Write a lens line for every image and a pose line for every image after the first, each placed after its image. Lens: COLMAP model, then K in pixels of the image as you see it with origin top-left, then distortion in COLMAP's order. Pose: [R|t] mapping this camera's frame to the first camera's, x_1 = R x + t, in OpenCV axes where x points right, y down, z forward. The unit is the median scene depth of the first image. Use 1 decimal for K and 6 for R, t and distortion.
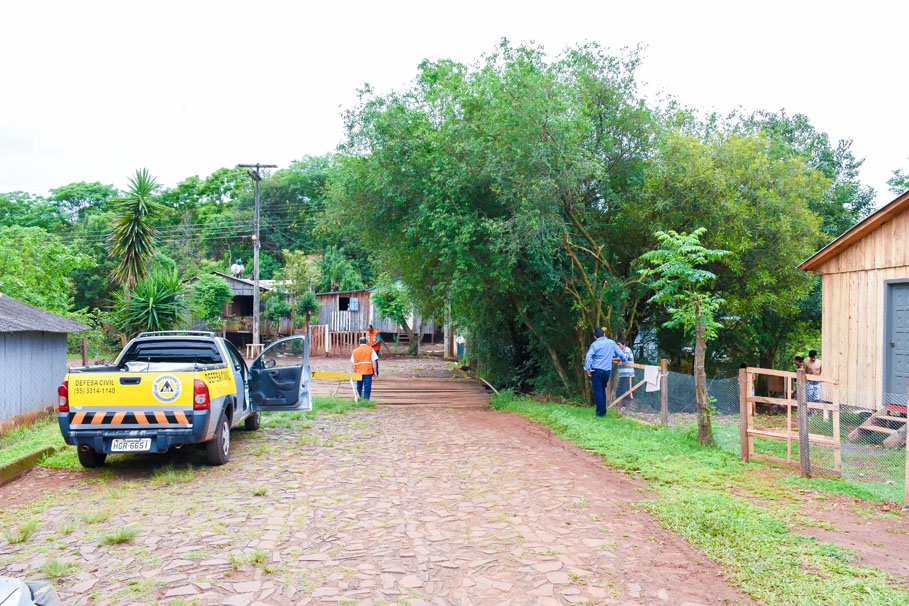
lens RADIAL K [[724.4, 0, 455.3], [0, 724.4, 304.9], [0, 0, 1]] dist [-0.088634, 0.010519]
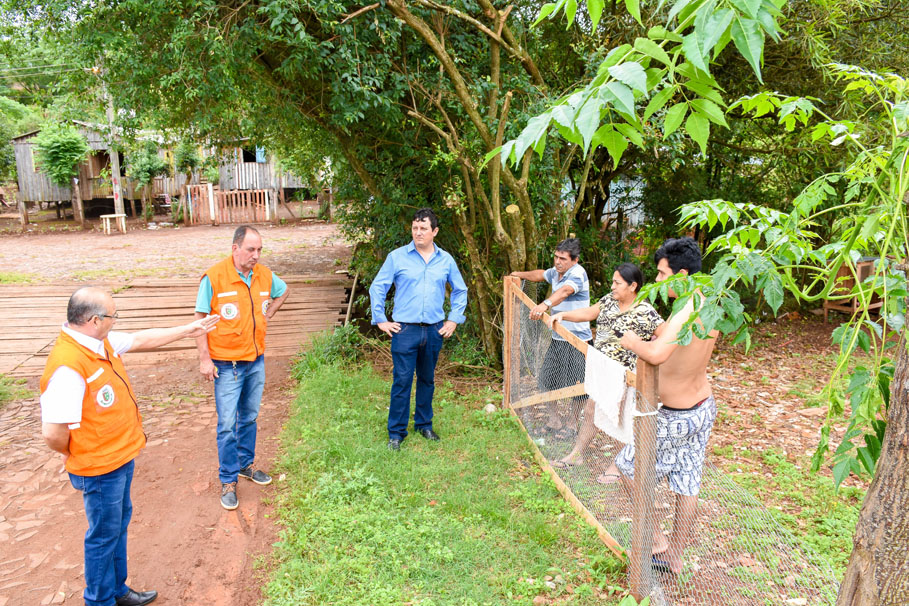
lens RADIAL K [[724.4, 0, 453.8], [0, 724.4, 303.2], [0, 0, 1]] dist [-0.088634, 0.010519]
pose [[0.999256, -0.033994, 0.018210, 0.062750], [0.029388, 0.976995, 0.211227, -0.001503], [-0.024972, -0.210535, 0.977267, 0.221995]]
